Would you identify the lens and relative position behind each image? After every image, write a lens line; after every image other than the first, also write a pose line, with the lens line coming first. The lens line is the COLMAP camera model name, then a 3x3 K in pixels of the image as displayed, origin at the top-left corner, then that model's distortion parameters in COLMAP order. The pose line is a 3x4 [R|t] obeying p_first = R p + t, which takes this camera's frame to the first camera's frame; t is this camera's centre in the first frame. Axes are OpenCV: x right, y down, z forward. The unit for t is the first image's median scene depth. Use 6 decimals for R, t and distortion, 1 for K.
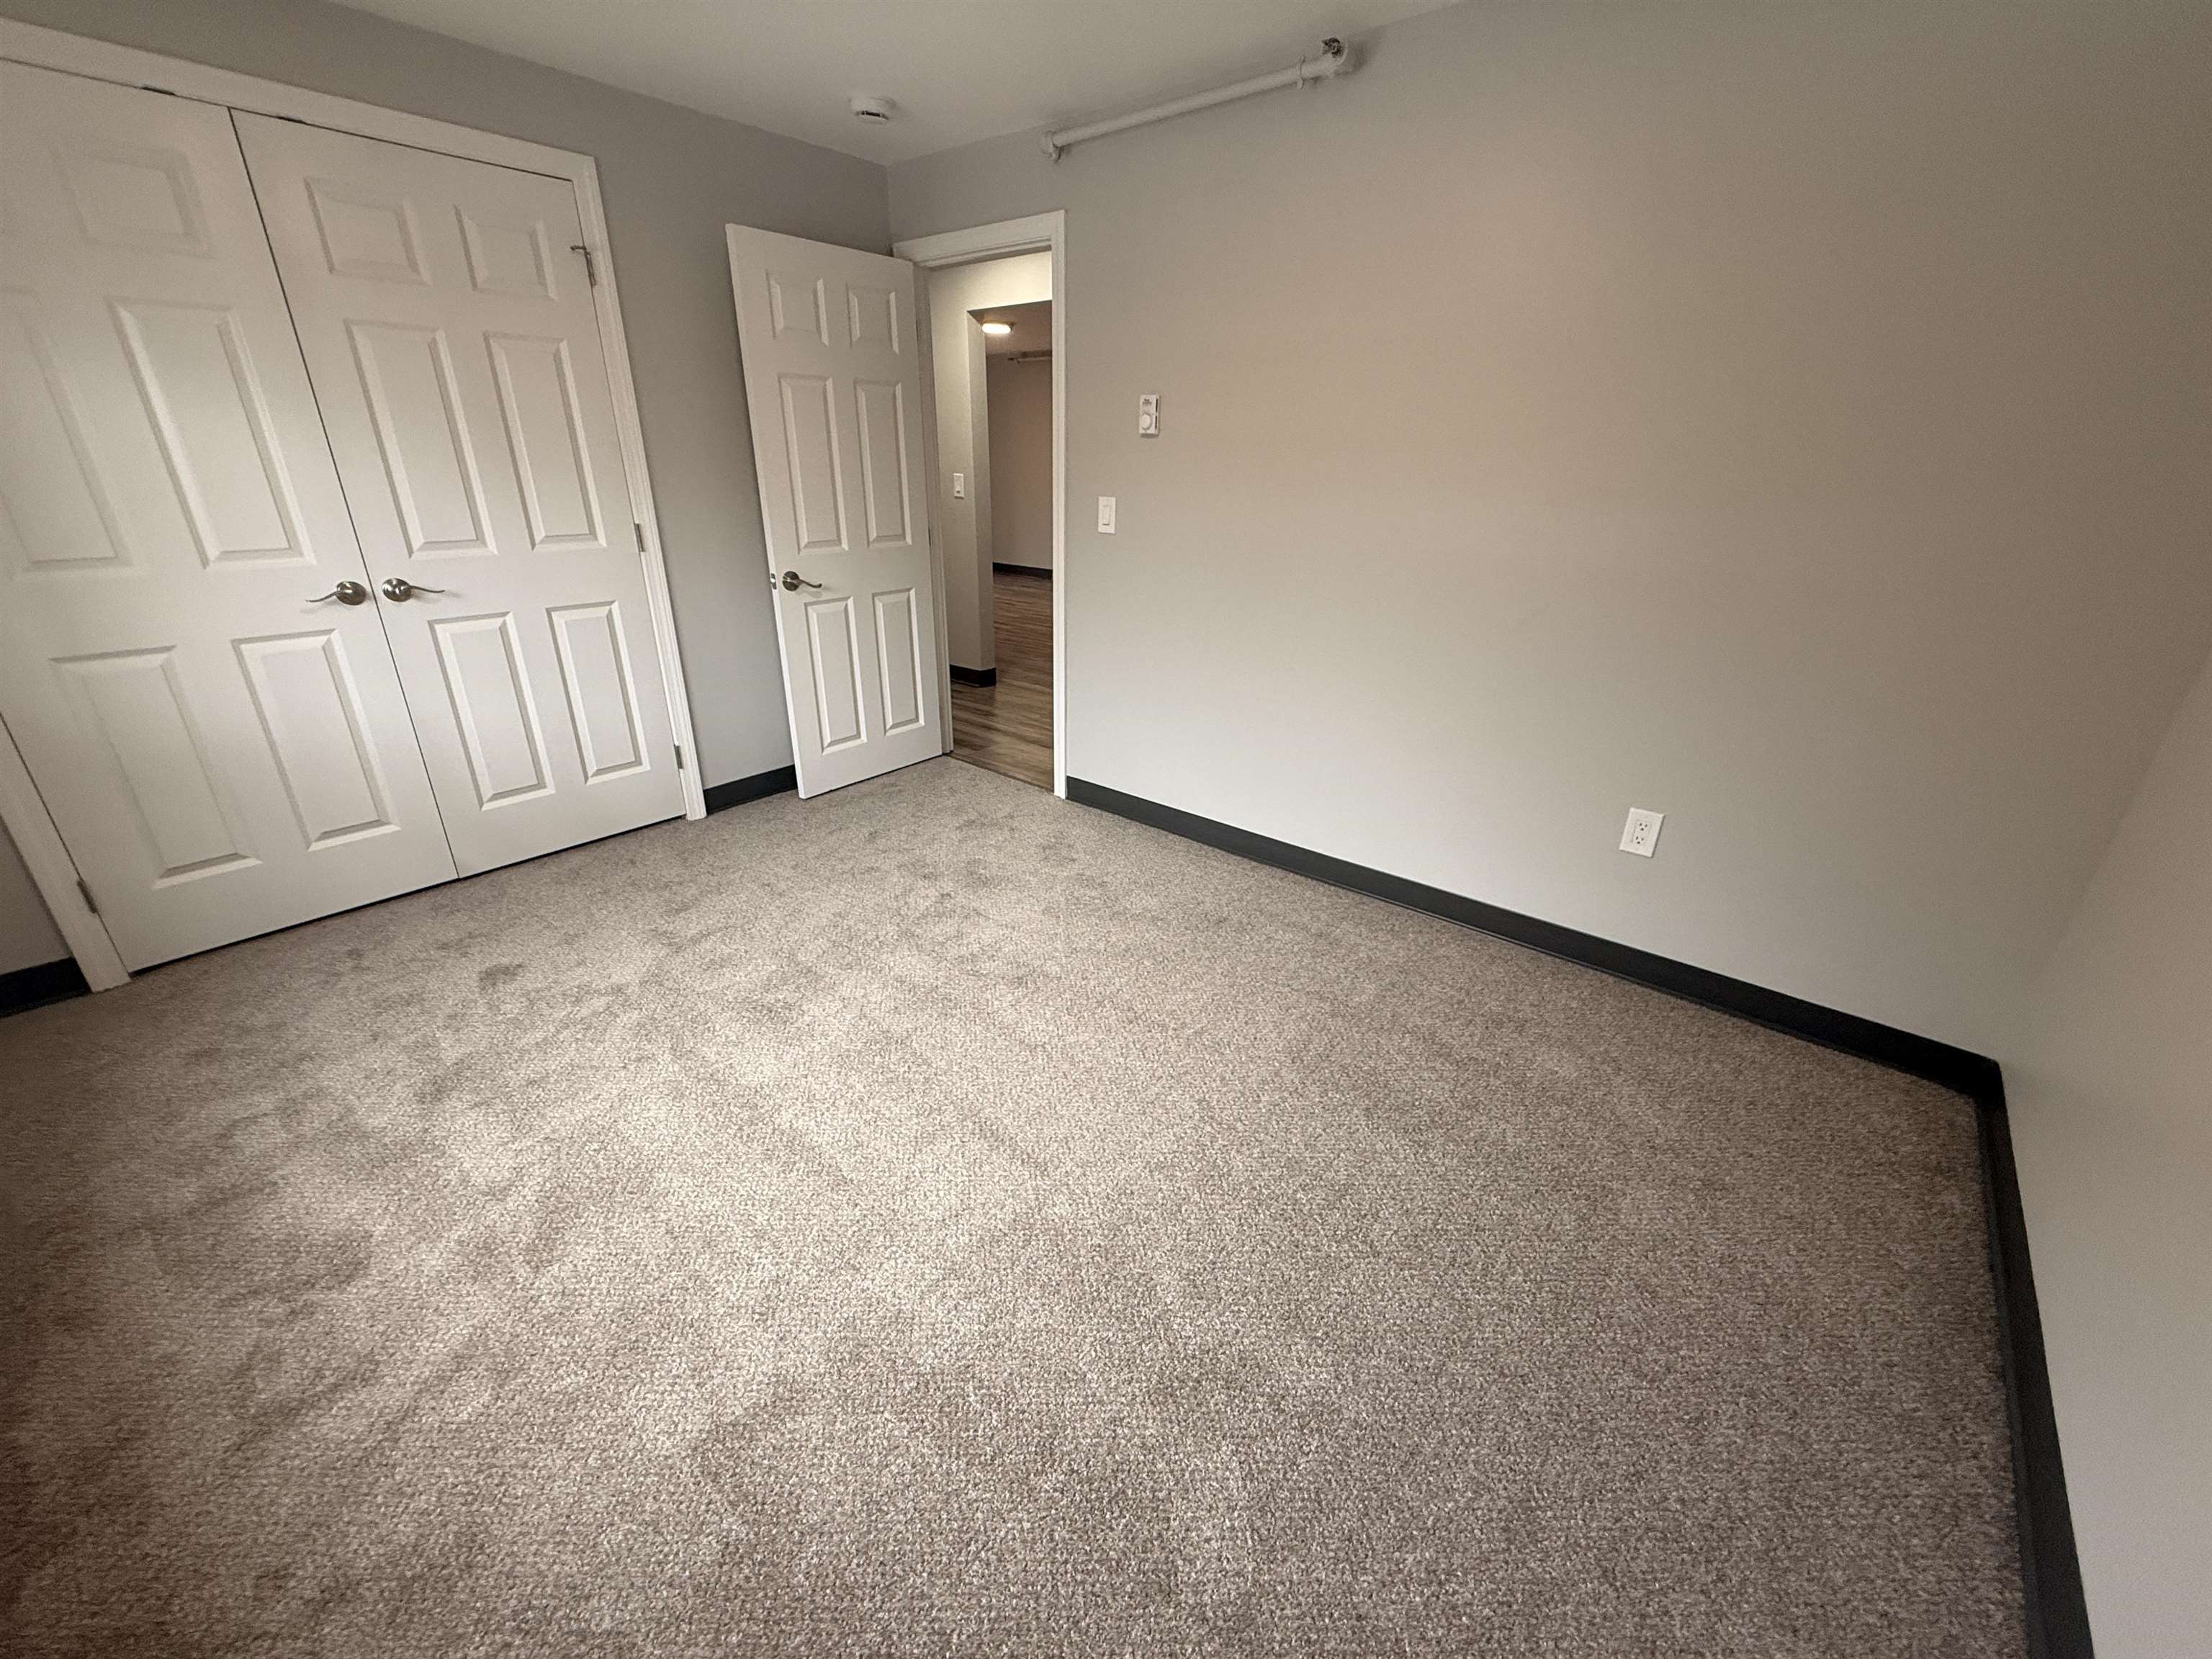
lens RADIAL K [[878.8, 0, 1102.7], [0, 878.8, 828.0], [0, 0, 1]] dist [-0.000932, 0.000236]
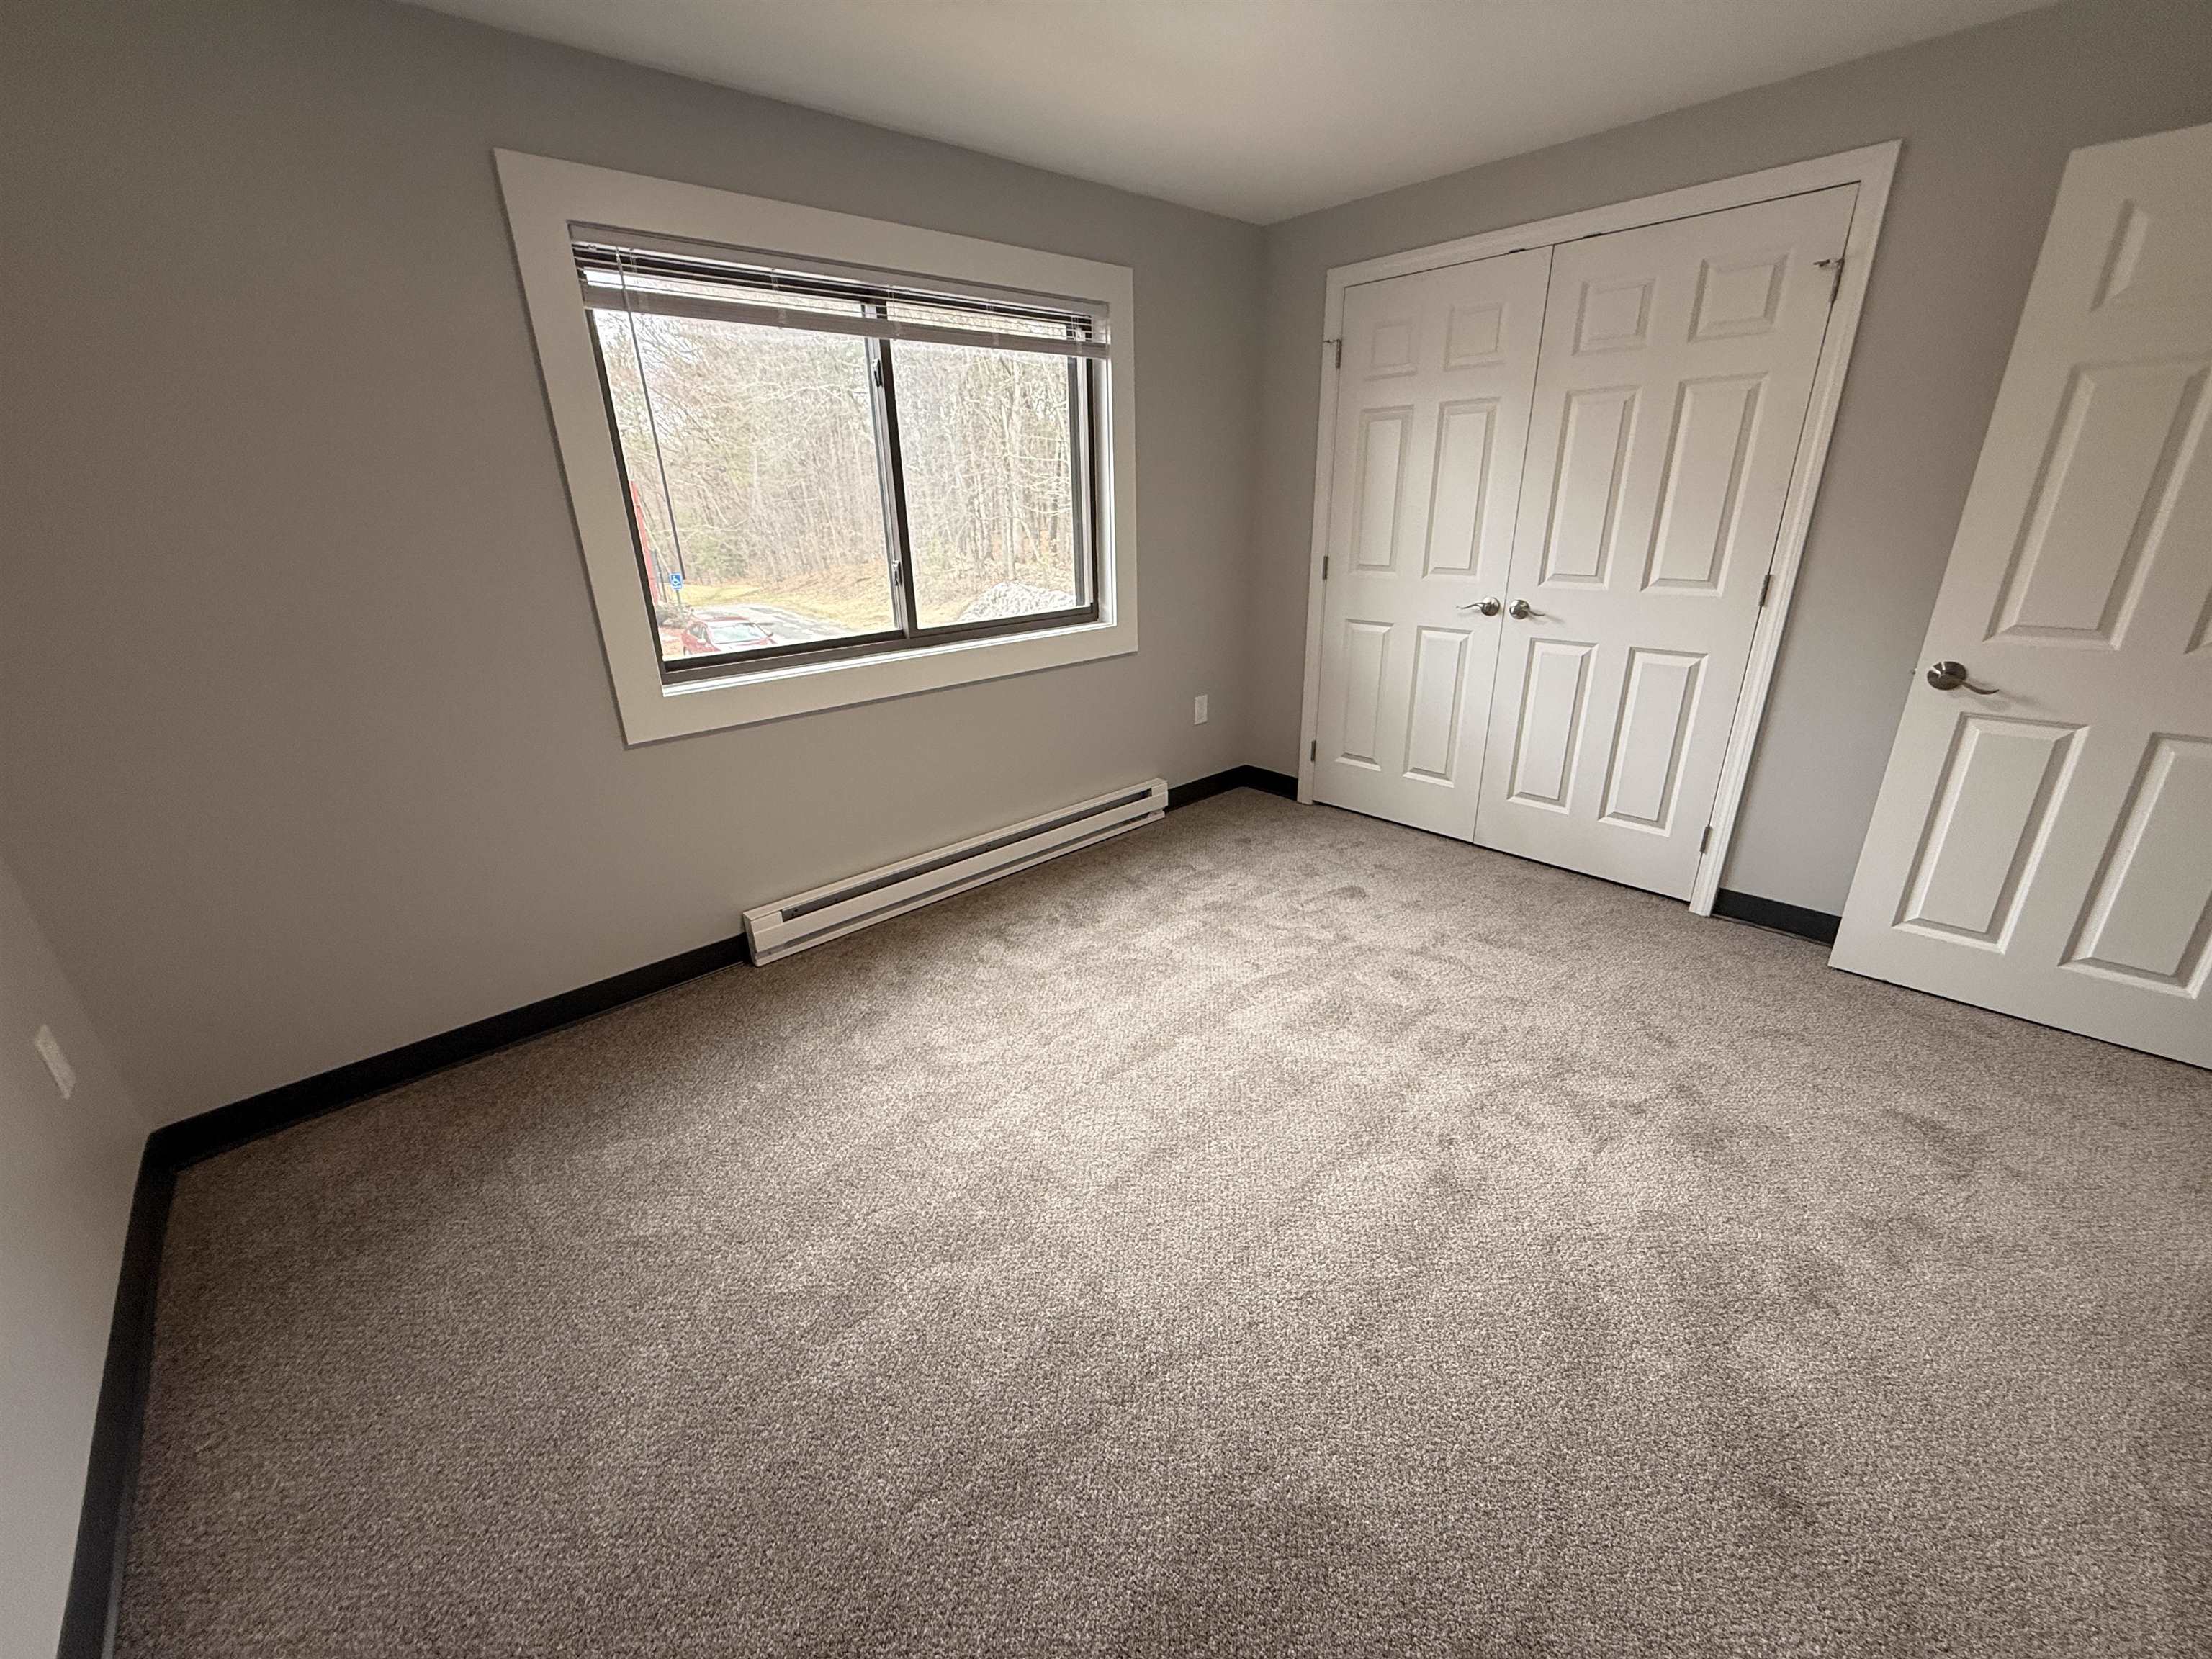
lens RADIAL K [[878.8, 0, 1102.7], [0, 878.8, 828.0], [0, 0, 1]] dist [-0.000932, 0.000236]
pose [[-0.135640, 0.341022, -0.930218, 0.514077], [-0.367126, 0.854757, 0.366890, -0.242972], [0.920228, 0.391272, 0.009259, 0.563785]]
